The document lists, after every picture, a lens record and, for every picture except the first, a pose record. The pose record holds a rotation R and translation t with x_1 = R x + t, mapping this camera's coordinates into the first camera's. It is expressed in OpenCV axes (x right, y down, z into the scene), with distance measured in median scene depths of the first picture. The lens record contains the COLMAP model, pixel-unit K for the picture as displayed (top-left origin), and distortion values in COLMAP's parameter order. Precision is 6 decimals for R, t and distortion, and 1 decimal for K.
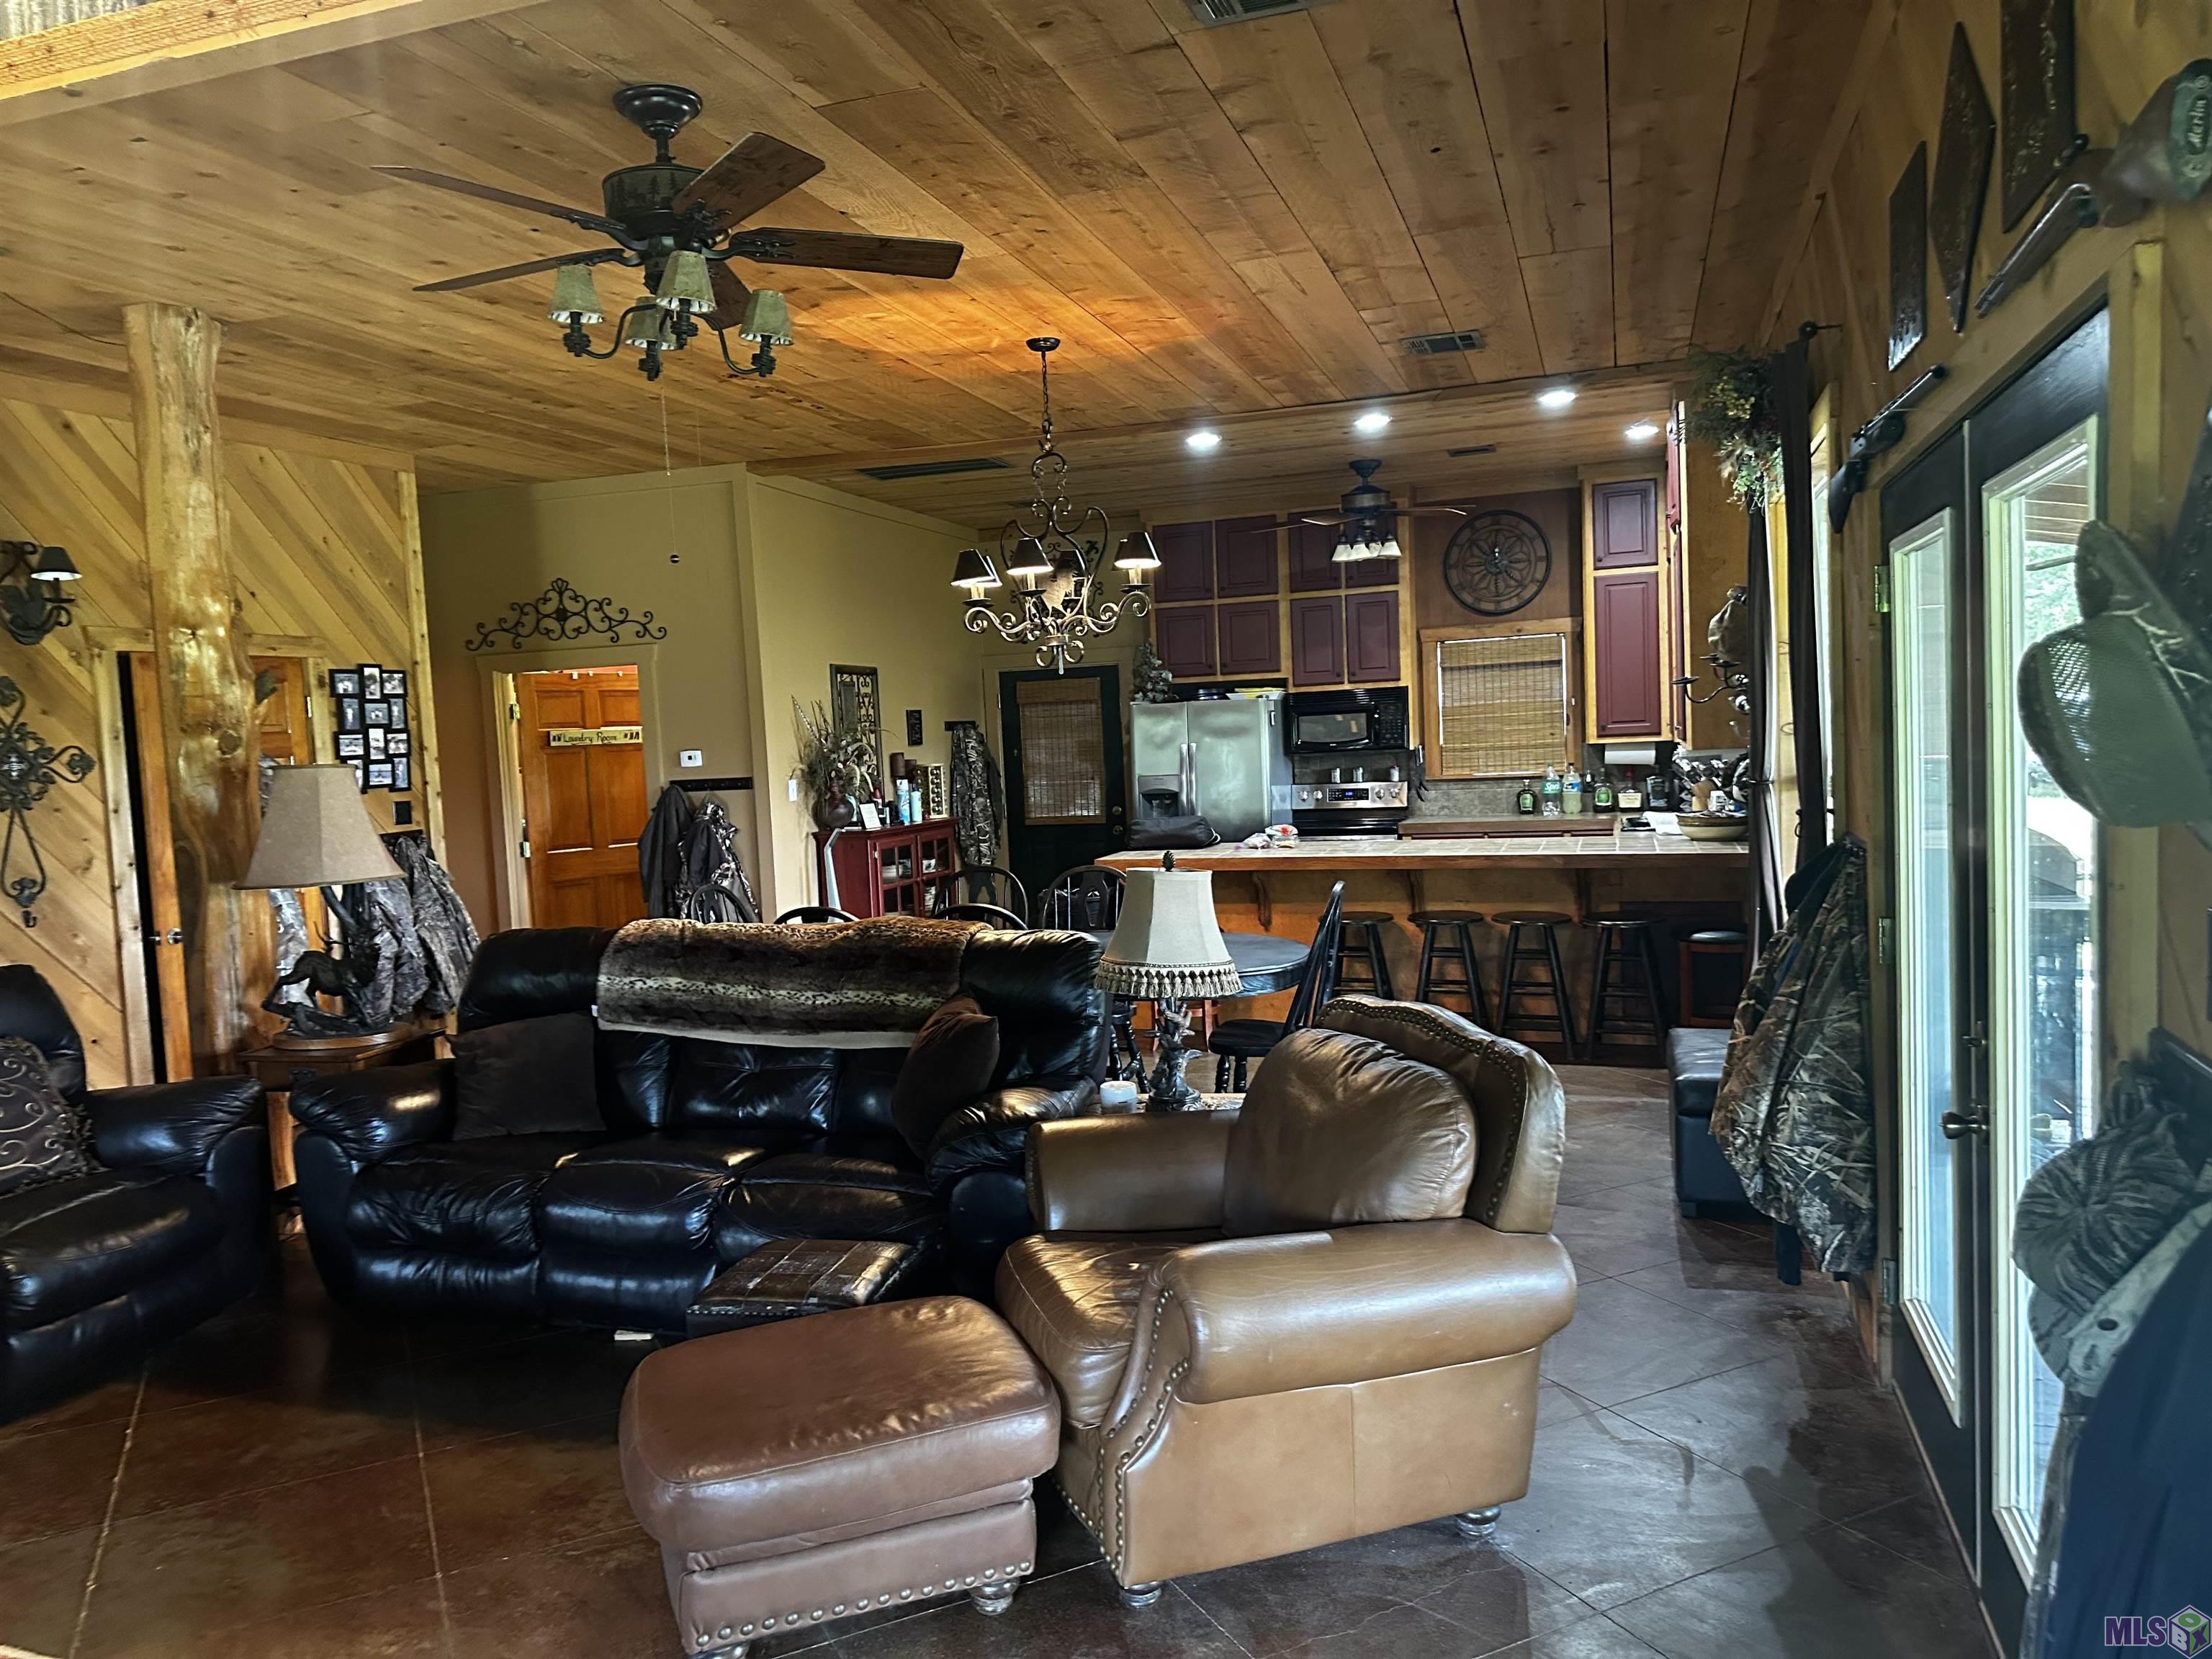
lens RADIAL K [[1554.7, 0, 1093.3], [0, 1554.7, 830.8], [0, 0, 1]] dist [0.074083, -0.068695]
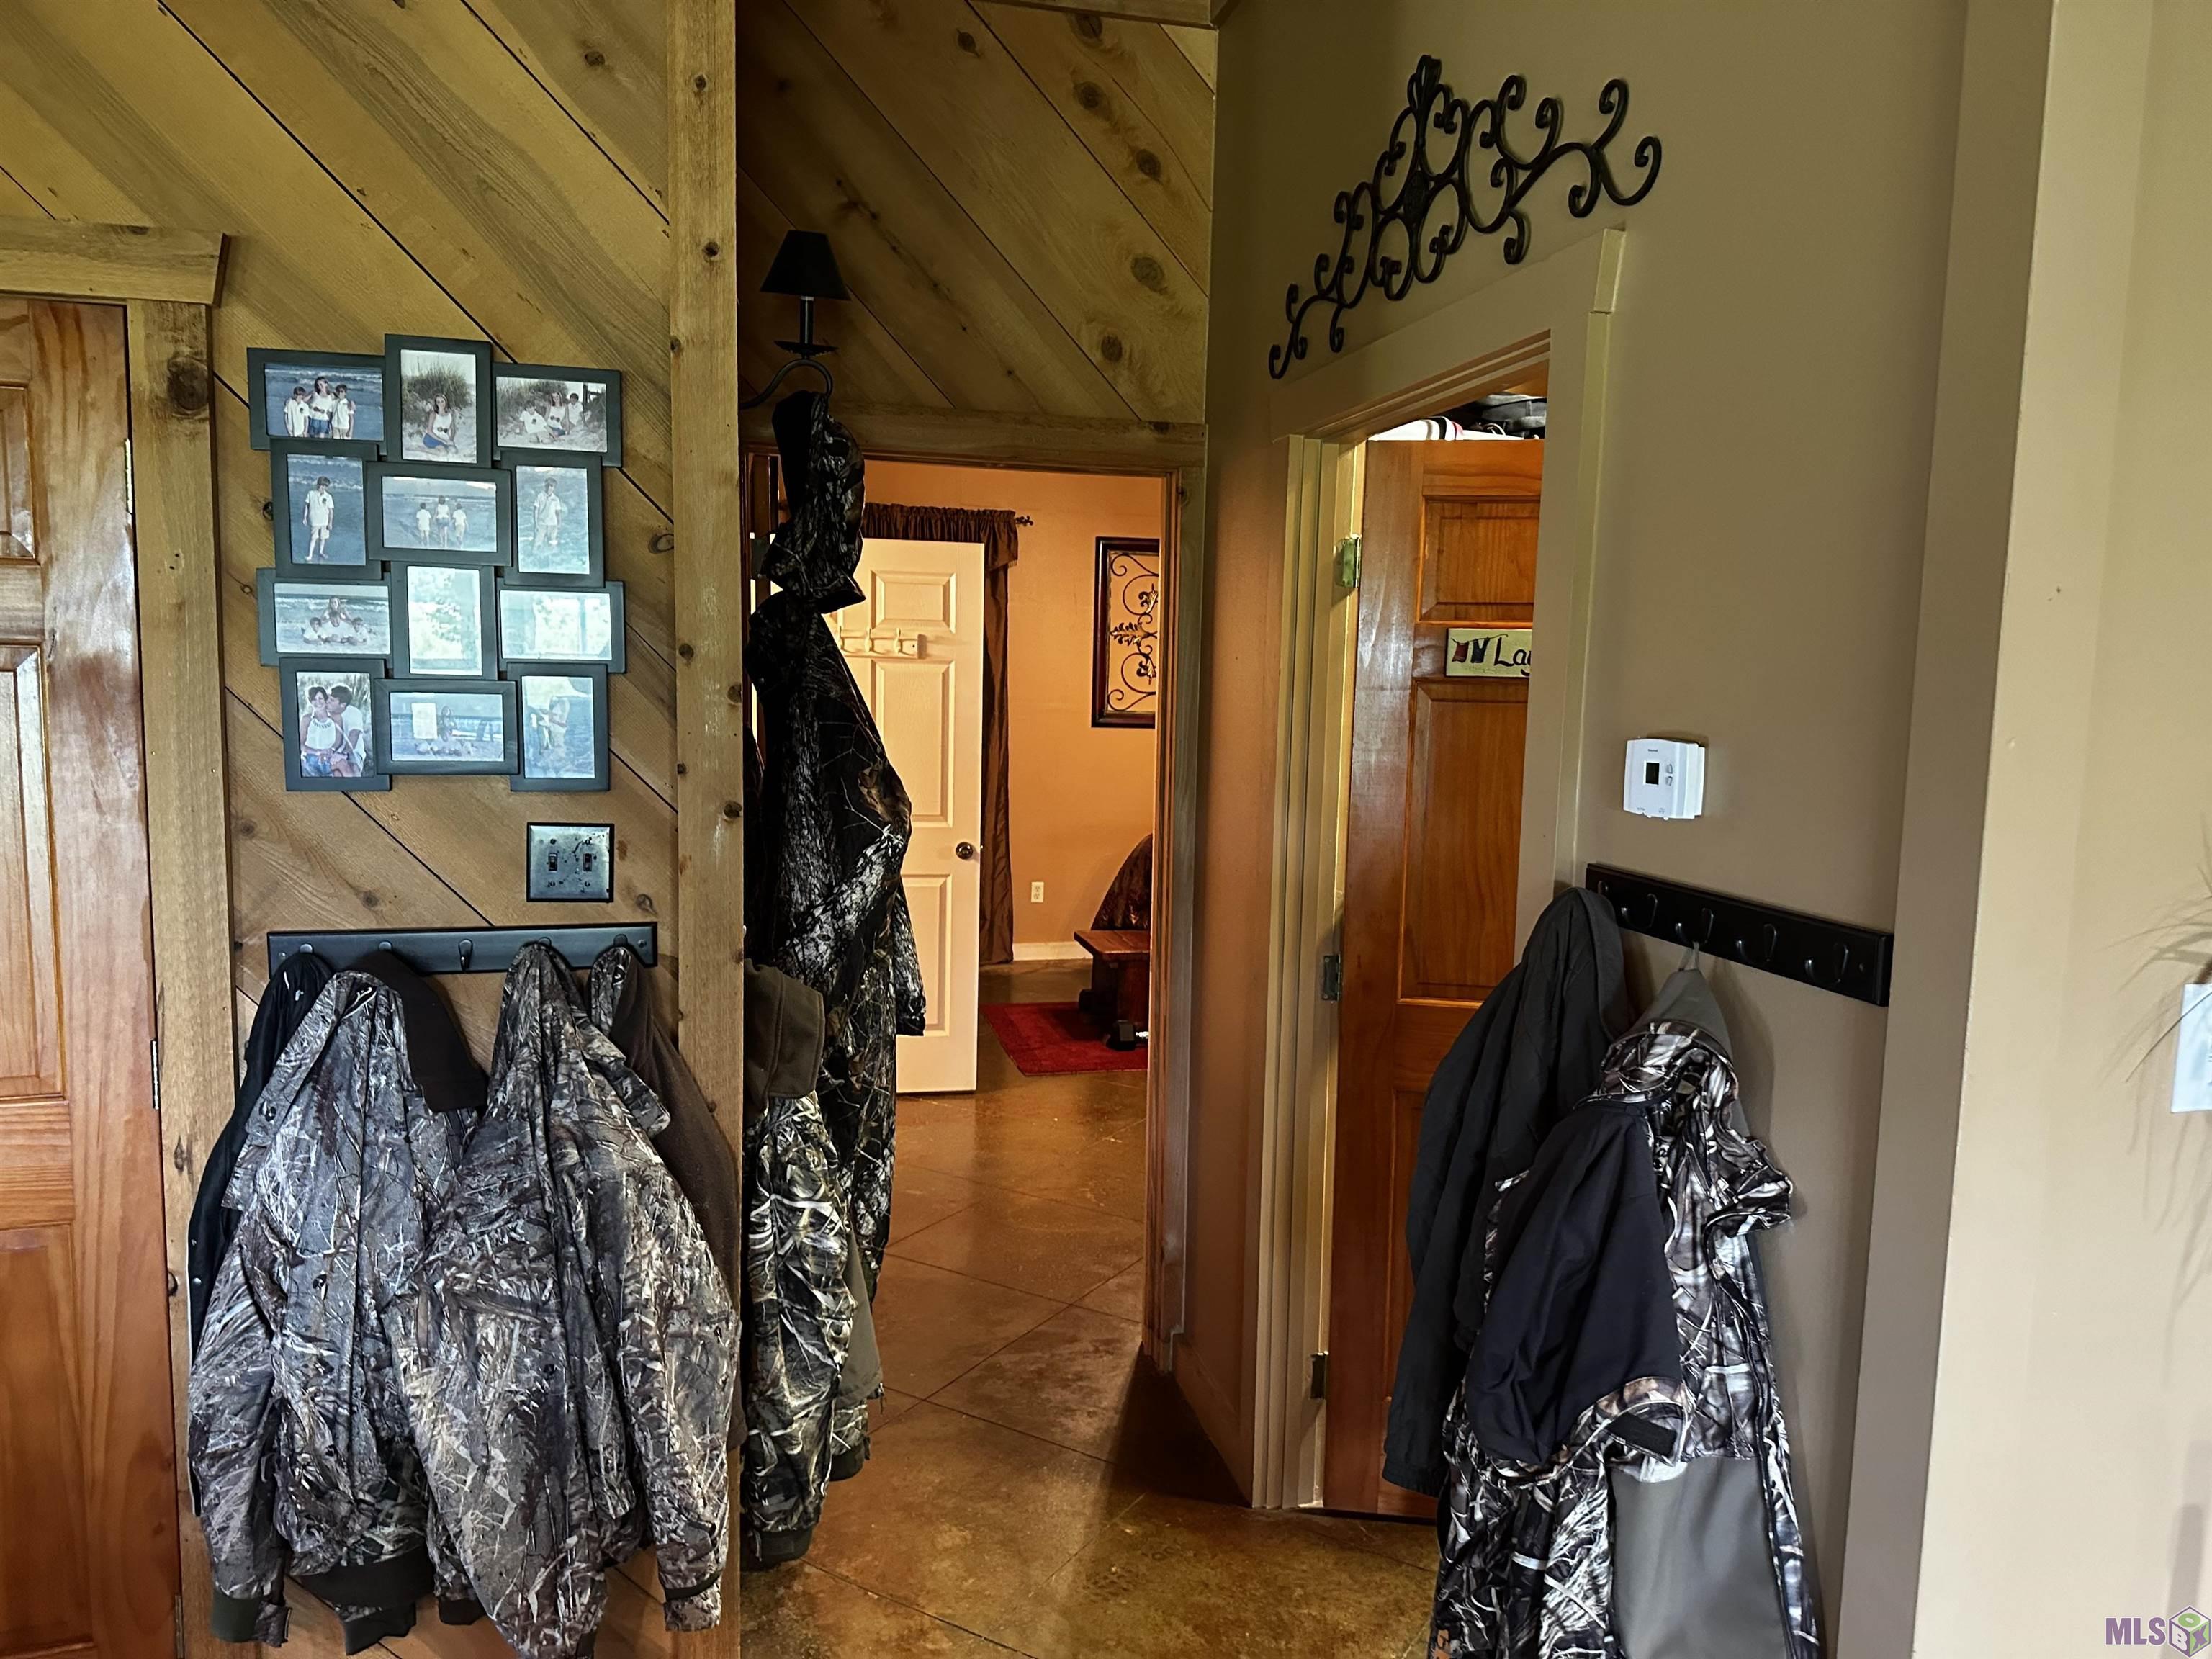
lens RADIAL K [[1554.7, 0, 1124.9], [0, 1554.7, 846.1], [0, 0, 1]] dist [0.074083, -0.068695]
pose [[0.532234, 0.160154, -0.831311, -0.139407], [-0.107931, 0.986767, 0.121002, -0.062500], [0.839689, 0.025323, 0.542477, 0.941262]]
